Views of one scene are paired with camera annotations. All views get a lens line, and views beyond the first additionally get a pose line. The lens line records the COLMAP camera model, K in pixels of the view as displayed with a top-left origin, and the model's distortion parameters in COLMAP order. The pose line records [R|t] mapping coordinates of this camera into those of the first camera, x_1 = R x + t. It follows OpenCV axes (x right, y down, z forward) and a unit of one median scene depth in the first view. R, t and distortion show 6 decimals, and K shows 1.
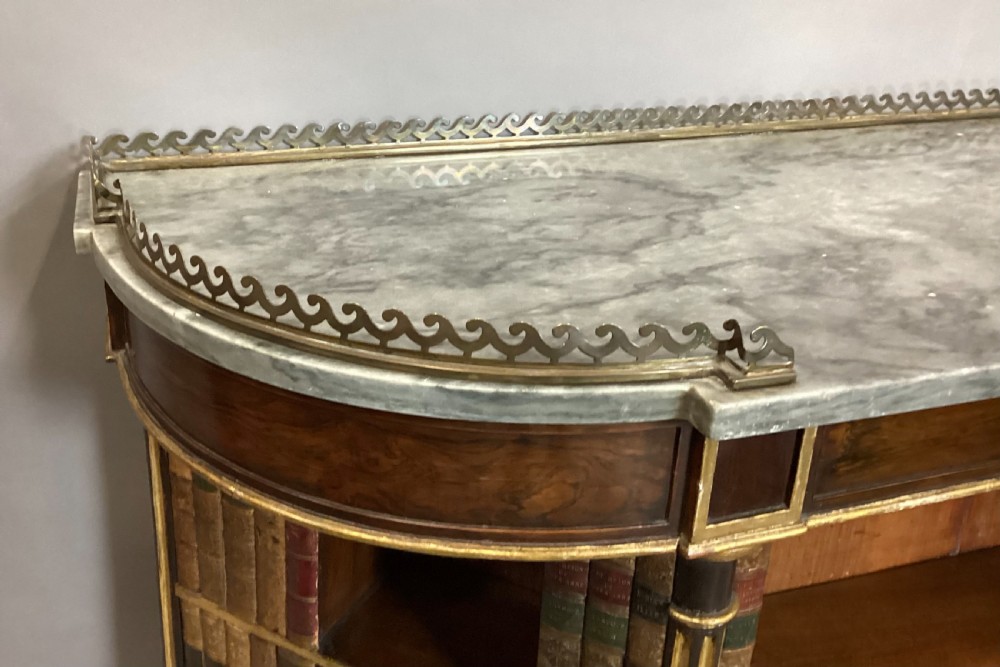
lens RADIAL K [[988.3, 0, 455.6], [0, 988.3, 237.7], [0, 0, 1]] dist [0.038360, 0.000000]
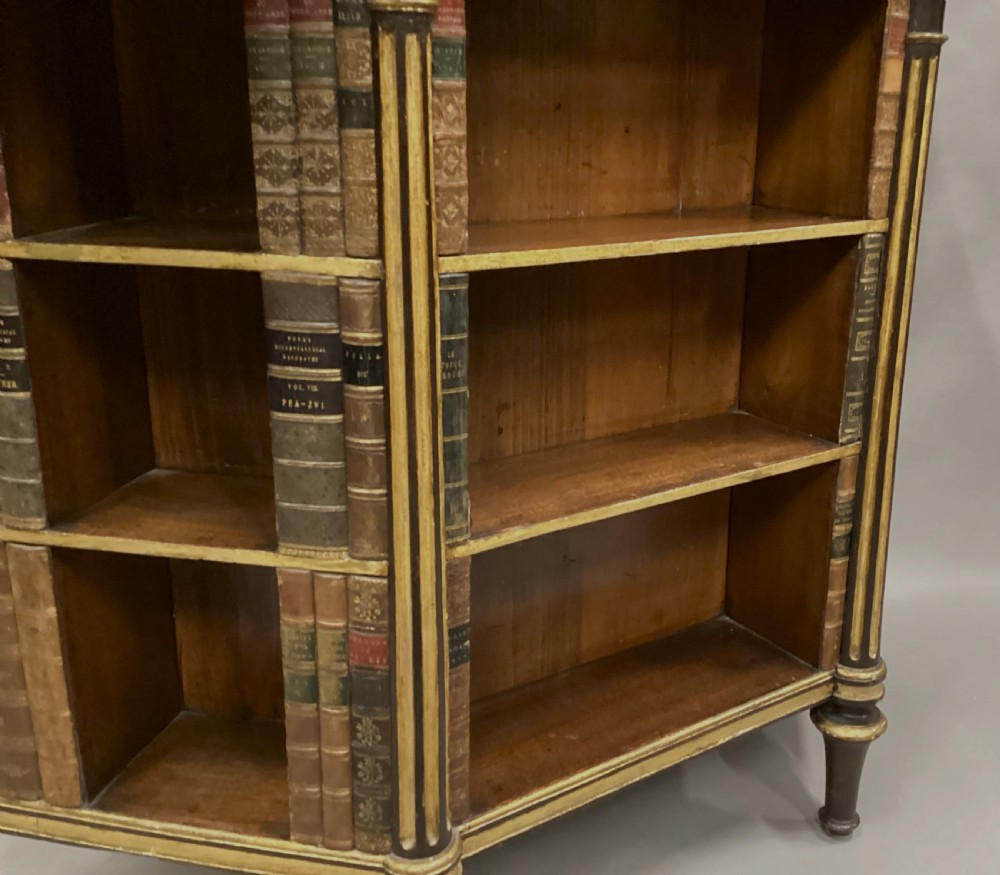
lens RADIAL K [[1025.7, 0, 562.4], [0, 1025.7, 433.1], [0, 0, 1]] dist [0.066036, 0.000000]
pose [[0.953061, -0.104261, 0.284260, 0.056833], [0.117431, 0.992639, -0.029637, 0.828002], [-0.279078, 0.061627, 0.958289, -0.022287]]
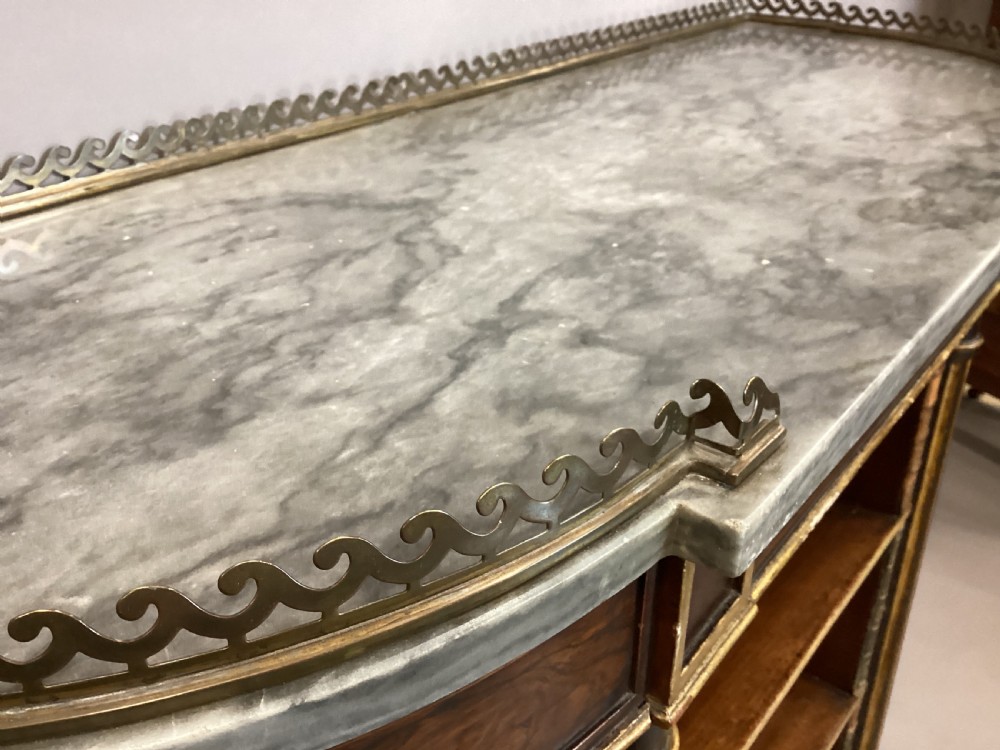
lens RADIAL K [[909.0, 0, 494.0], [0, 909.0, 374.6], [0, 0, 1]] dist [0.063717, 0.000000]
pose [[0.830343, -0.295138, 0.472677, -0.078894], [0.226983, 0.953804, 0.196815, -0.050488], [-0.508929, -0.056134, 0.858976, 0.469197]]
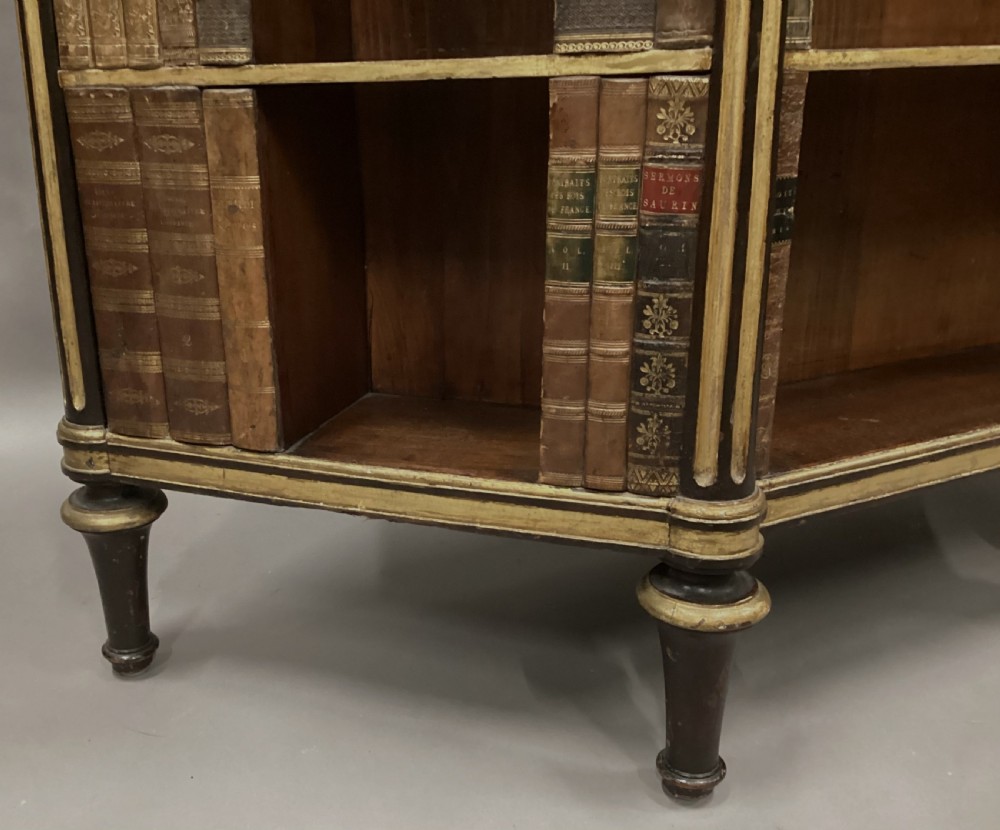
lens RADIAL K [[1037.8, 0, 427.4], [0, 1037.8, 435.8], [0, 0, 1]] dist [0.040808, 0.000000]
pose [[0.987771, -0.098022, 0.121242, -0.181173], [0.102154, 0.994365, -0.028327, 1.234245], [-0.117782, 0.040366, 0.992219, 0.363412]]
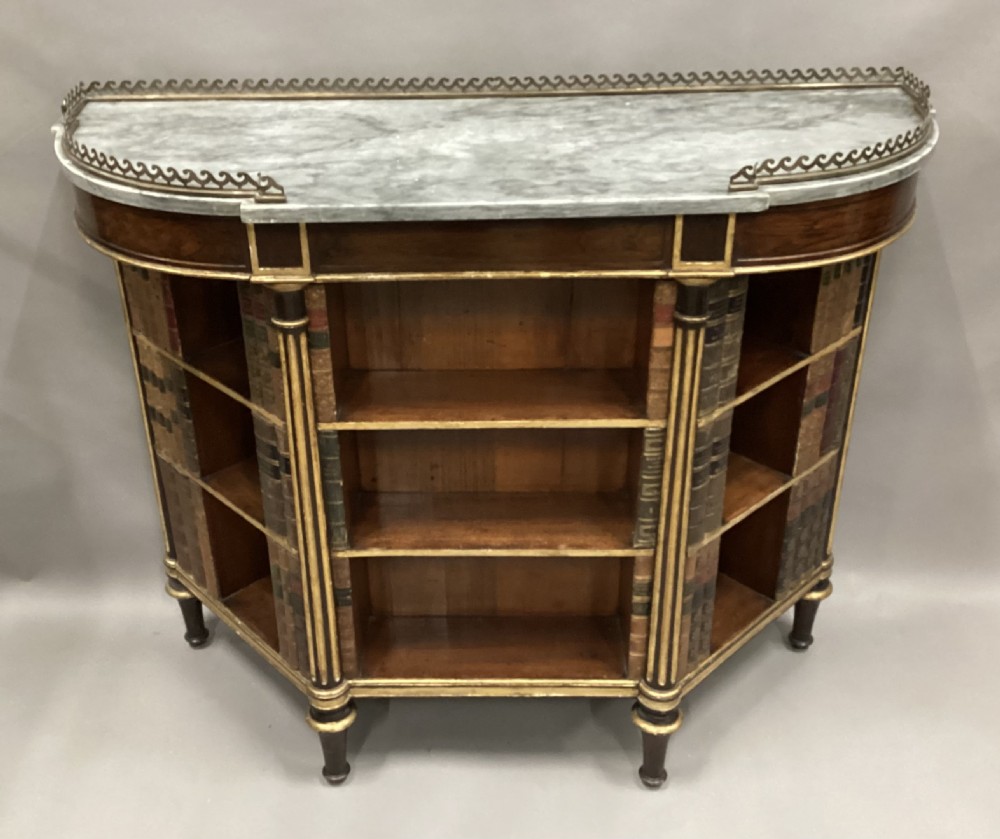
lens RADIAL K [[1143.7, 0, 498.2], [0, 1143.7, 410.5], [0, 0, 1]] dist [0.098815, 0.000000]
pose [[0.952195, 0.119551, -0.281126, 1.338349], [-0.074640, 0.983400, 0.165389, 0.118980], [0.296232, -0.136500, 0.945312, -1.163245]]
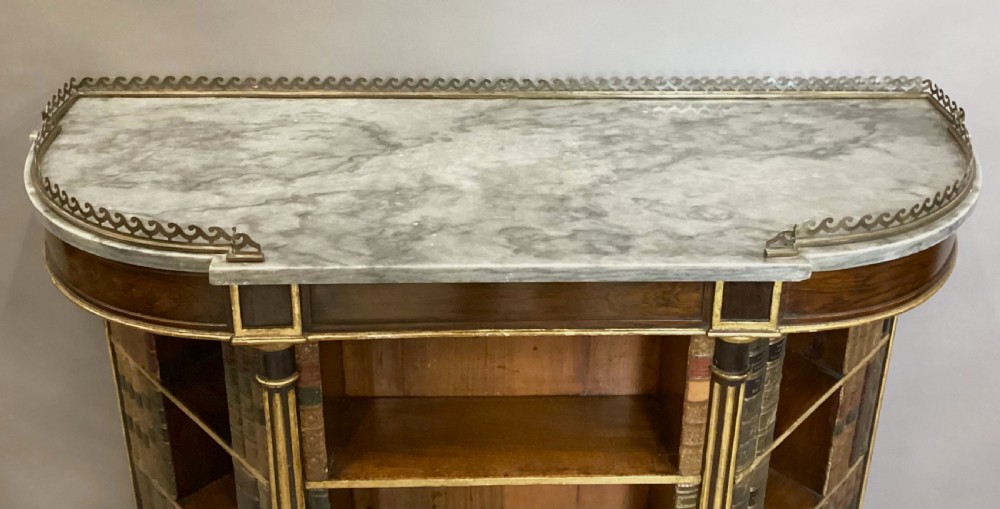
lens RADIAL K [[978.4, 0, 523.9], [0, 978.4, 108.0], [0, 0, 1]] dist [0.071047, 0.000000]
pose [[0.962611, 0.092064, -0.254764, 1.082006], [-0.084638, 0.995609, 0.039981, -0.233205], [0.257326, -0.016923, 0.966176, -0.631795]]
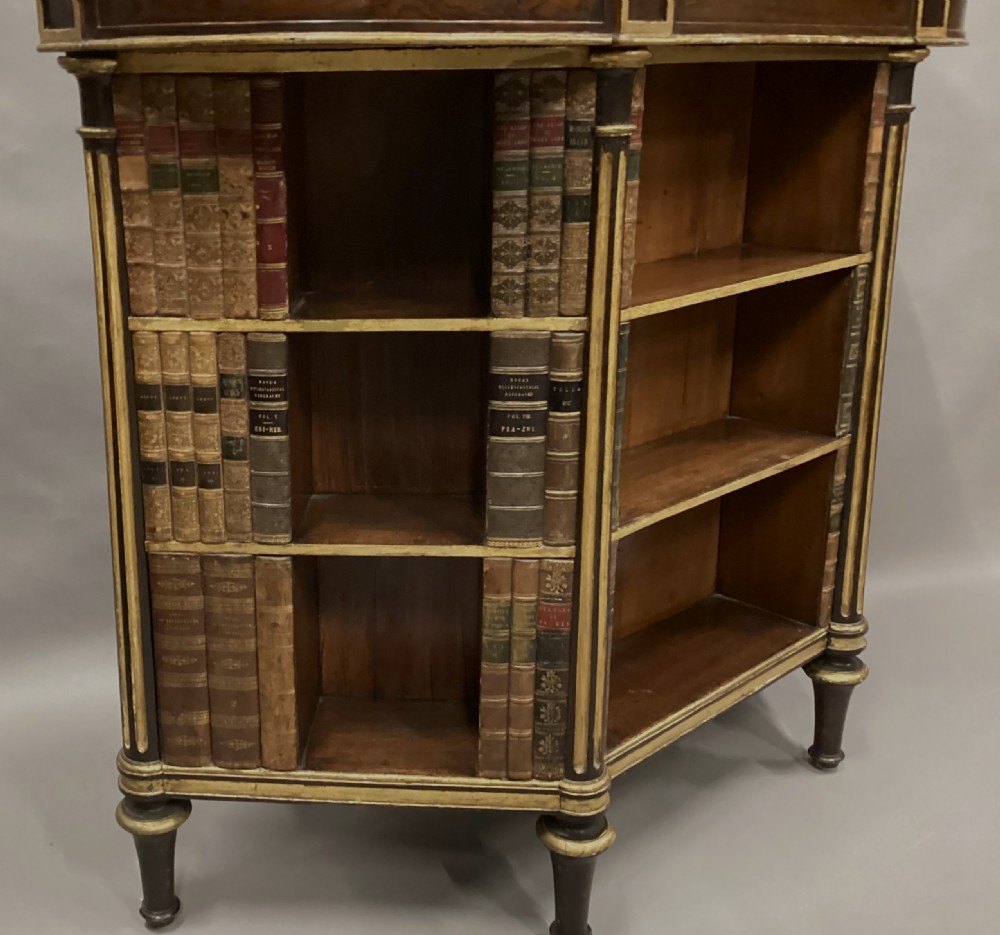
lens RADIAL K [[1147.0, 0, 375.6], [0, 1147.0, 467.1], [0, 0, 1]] dist [0.077242, 0.000000]
pose [[0.910622, -0.170102, 0.376607, -0.715616], [0.187357, 0.982247, -0.009369, 0.760013], [-0.368328, 0.079091, 0.926326, -0.319044]]
